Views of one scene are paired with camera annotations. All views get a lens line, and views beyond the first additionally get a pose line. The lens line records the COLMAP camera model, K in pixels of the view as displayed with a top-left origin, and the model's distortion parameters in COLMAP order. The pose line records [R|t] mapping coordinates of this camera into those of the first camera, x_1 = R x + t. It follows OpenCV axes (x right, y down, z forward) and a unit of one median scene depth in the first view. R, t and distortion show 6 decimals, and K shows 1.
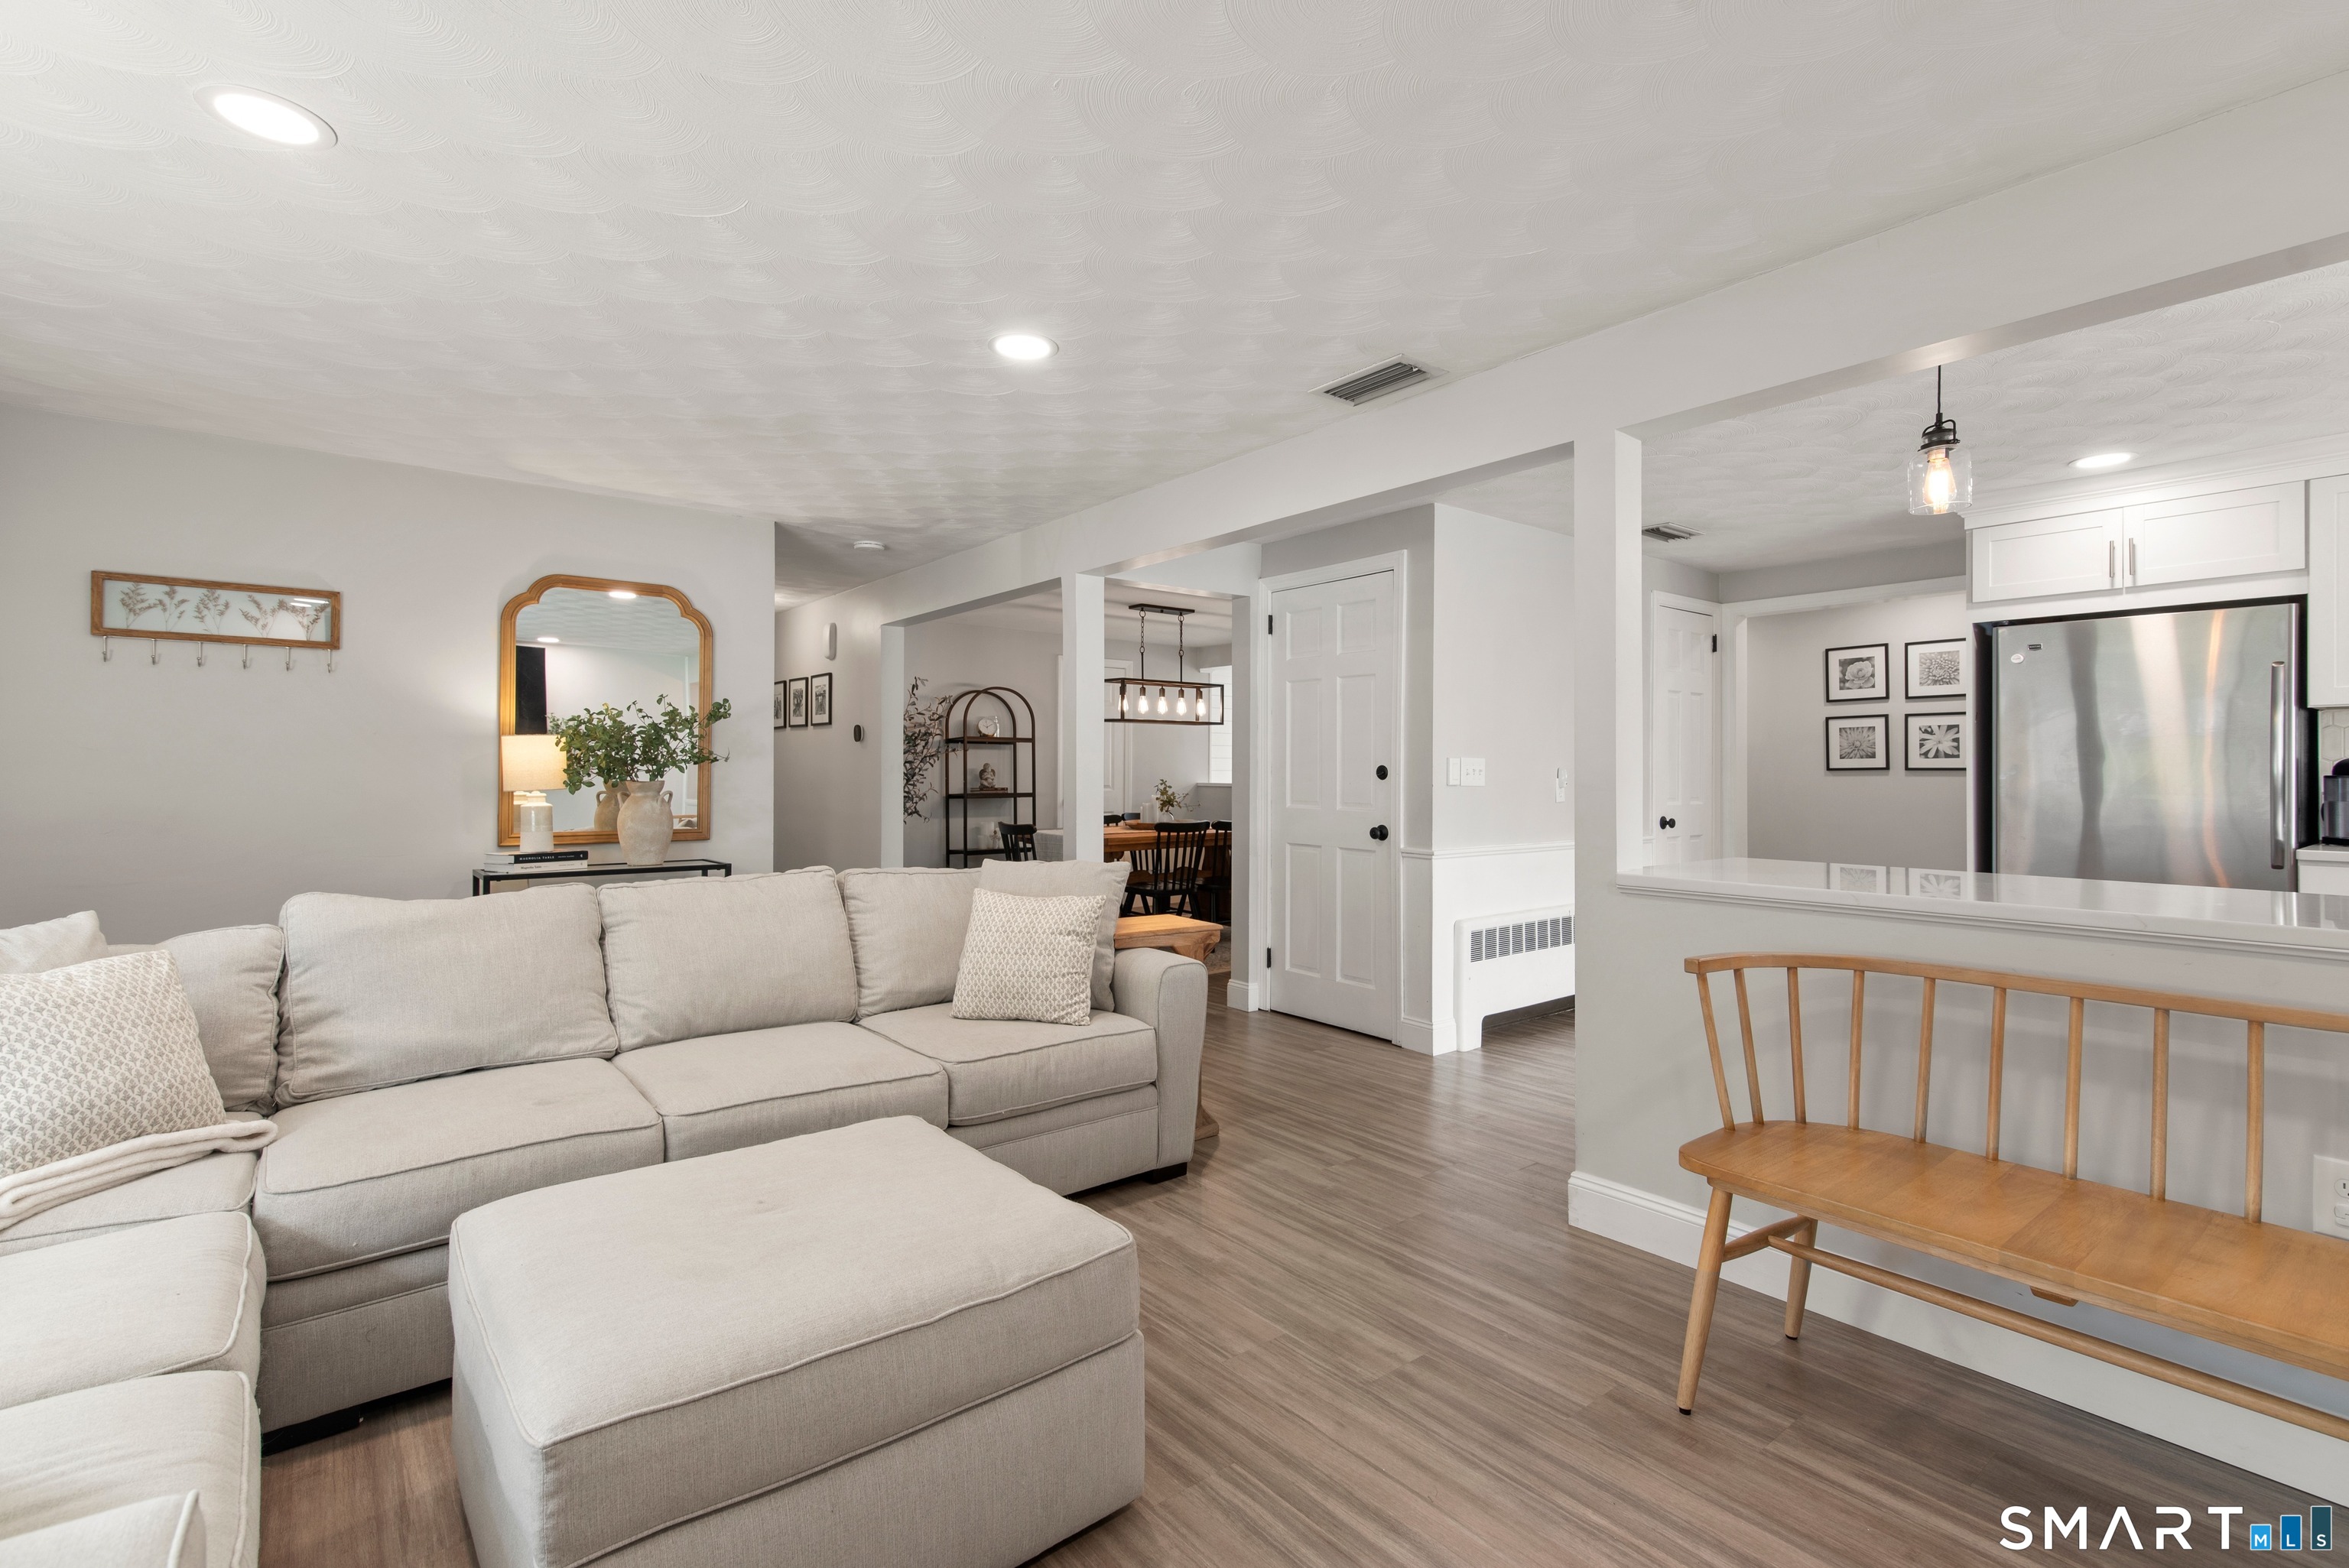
lens RADIAL K [[1060.2, 0, 1159.4], [0, 1060.2, 773.3], [0, 0, 1]] dist [0.020614, -0.001390]
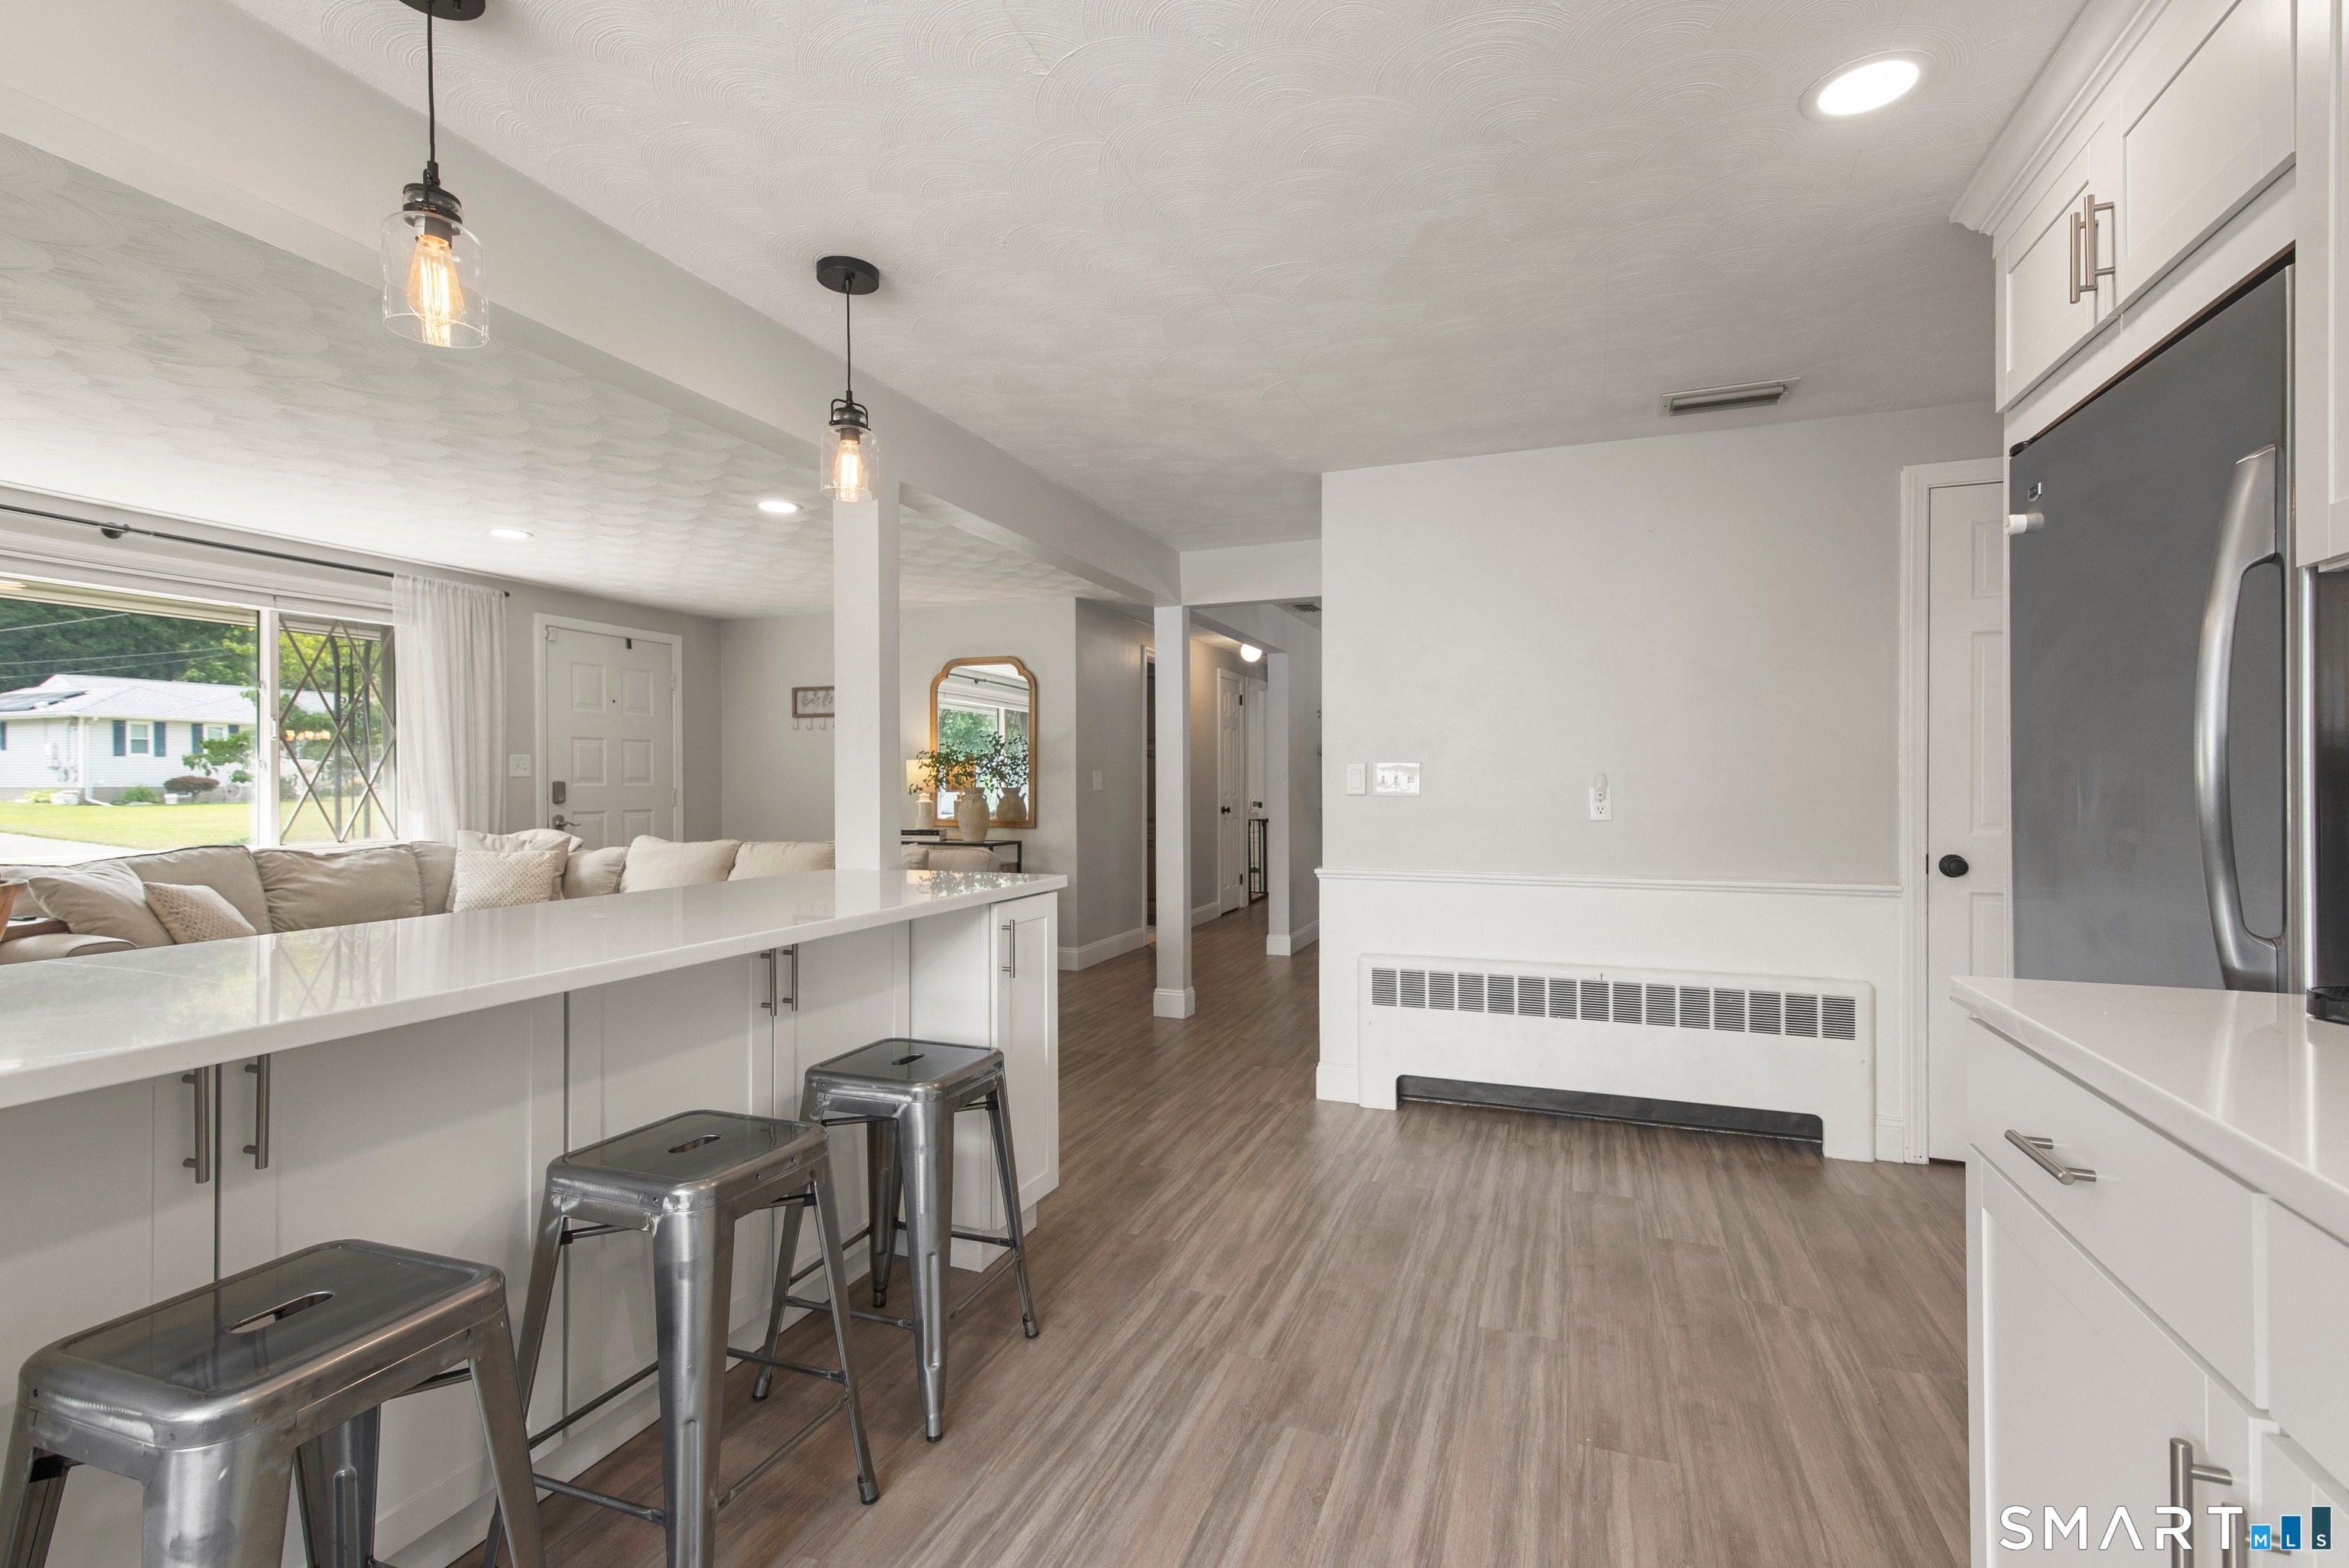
lens RADIAL K [[1060.2, 0, 1183.3], [0, 1060.2, 789.7], [0, 0, 1]] dist [0.020614, -0.001390]
pose [[0.519177, 0.004486, -0.854655, 0.931575], [0.001411, 0.999980, 0.006106, 0.002123], [0.854665, -0.004376, 0.519161, 0.433272]]
